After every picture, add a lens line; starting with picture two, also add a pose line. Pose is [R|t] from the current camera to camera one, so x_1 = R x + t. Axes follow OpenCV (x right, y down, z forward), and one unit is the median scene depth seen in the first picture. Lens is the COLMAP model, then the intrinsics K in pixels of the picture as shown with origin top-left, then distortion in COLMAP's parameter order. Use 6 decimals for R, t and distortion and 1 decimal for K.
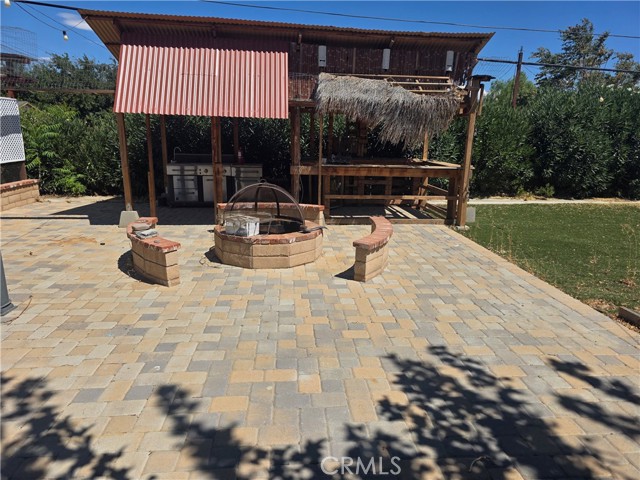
lens RADIAL K [[431.3, 0, 325.6], [0, 431.3, 245.5], [0, 0, 1]] dist [0.055450, -0.047767]
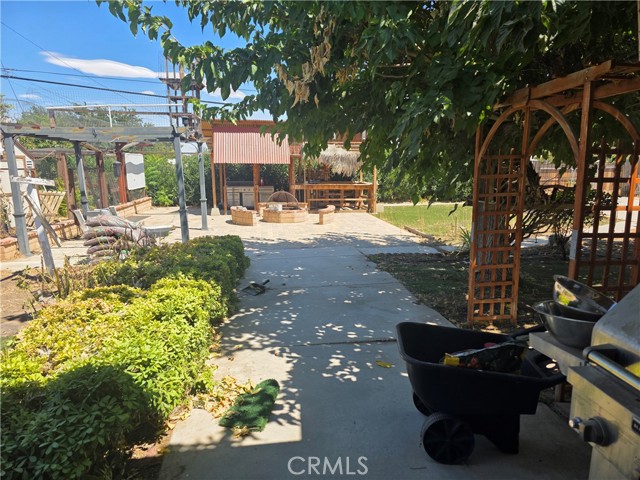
lens RADIAL K [[431.3, 0, 313.6], [0, 431.3, 241.6], [0, 0, 1]] dist [0.055450, -0.047767]
pose [[0.999606, -0.024420, 0.013874, -0.005791], [0.025359, 0.997077, -0.072077, 0.224457], [-0.012074, 0.072400, 0.997303, -0.992742]]
